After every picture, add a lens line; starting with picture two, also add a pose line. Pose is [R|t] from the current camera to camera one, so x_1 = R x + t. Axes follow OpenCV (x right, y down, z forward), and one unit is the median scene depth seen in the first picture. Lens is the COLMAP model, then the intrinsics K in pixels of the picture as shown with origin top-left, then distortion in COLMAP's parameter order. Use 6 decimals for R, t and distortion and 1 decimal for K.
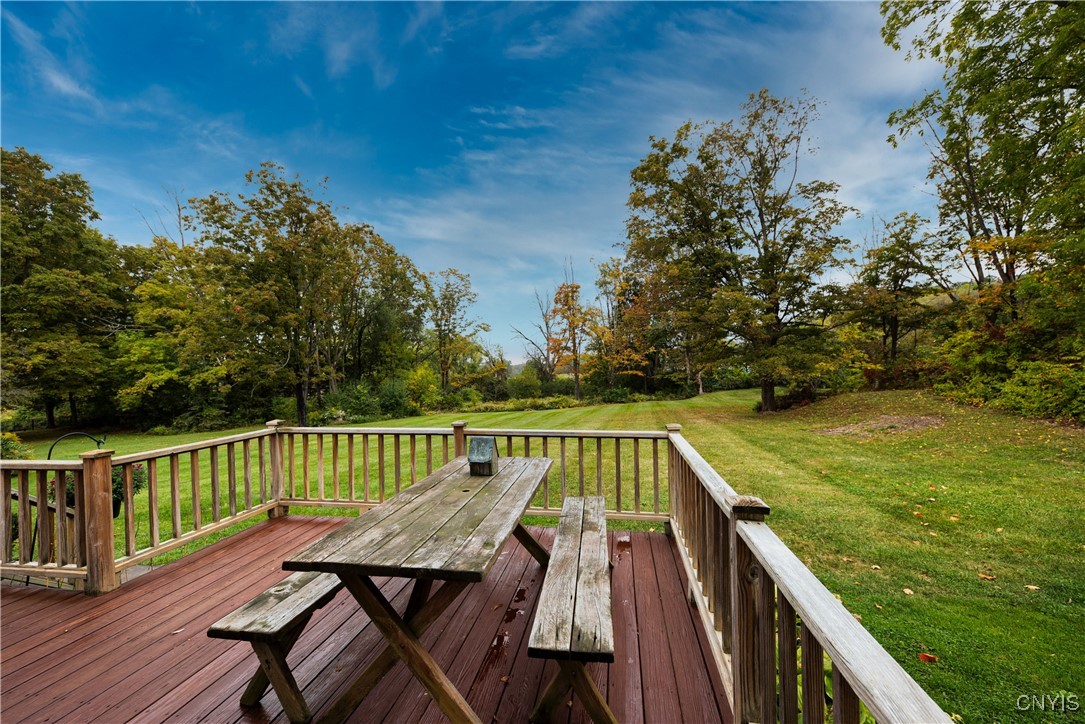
lens RADIAL K [[435.6, 0, 542.5], [0, 435.6, 362.0], [0, 0, 1]] dist [0.001217, 0.000213]
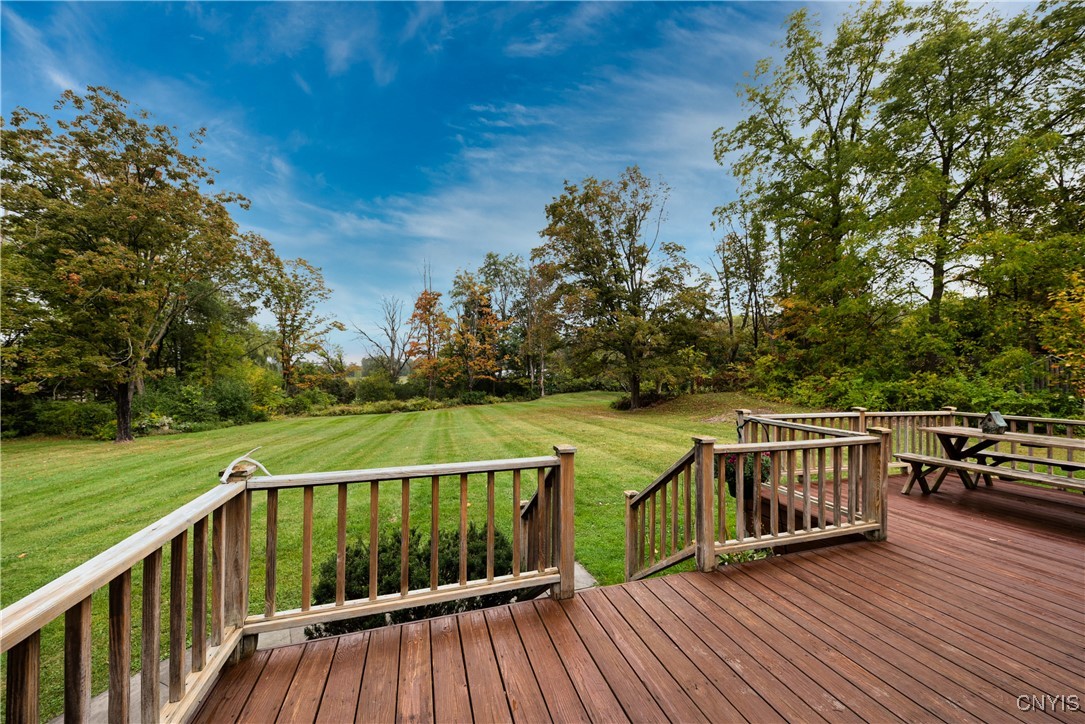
lens RADIAL K [[399.4, 0, 543.0], [0, 399.4, 364.4], [0, 0, 1]] dist [0.000246, 0.000013]
pose [[0.887290, 0.035734, 0.459826, -0.146829], [-0.032016, 0.999361, -0.015883, 0.003881], [-0.460100, -0.000629, 0.887867, 0.025539]]
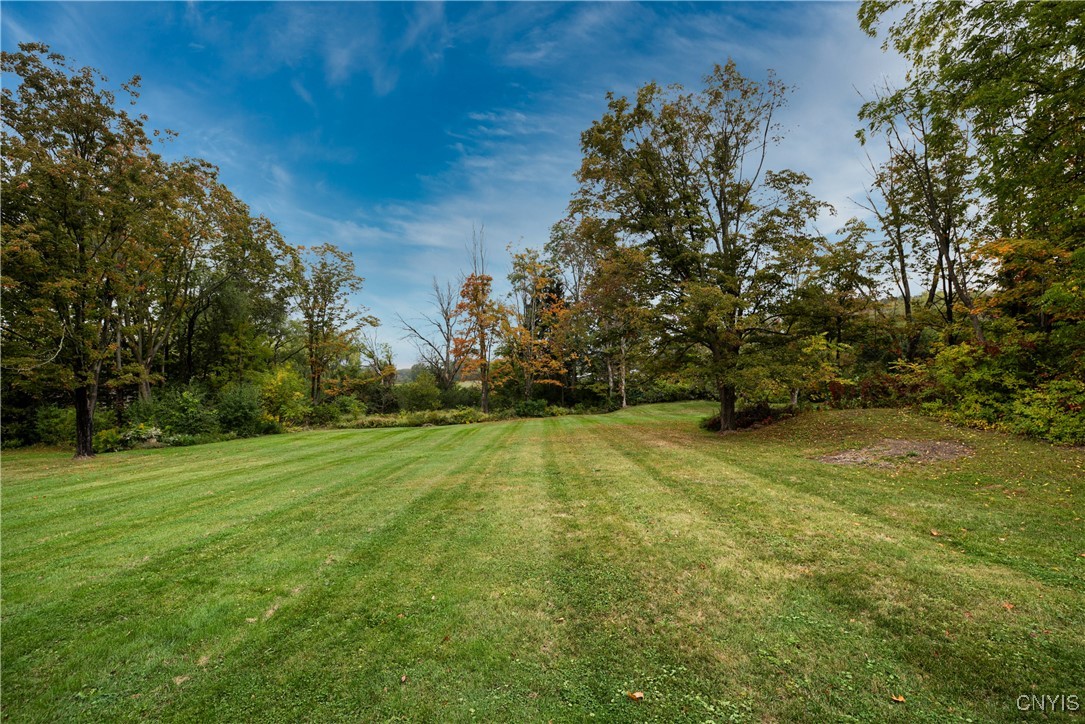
lens RADIAL K [[476.7, 0, 545.4], [0, 476.7, 363.5], [0, 0, 1]] dist [0.015285, -0.006562]
pose [[0.971131, 0.030008, 0.236650, -0.031350], [-0.027387, 0.999522, -0.014354, 0.001987], [-0.236968, 0.007459, 0.971489, 0.081030]]
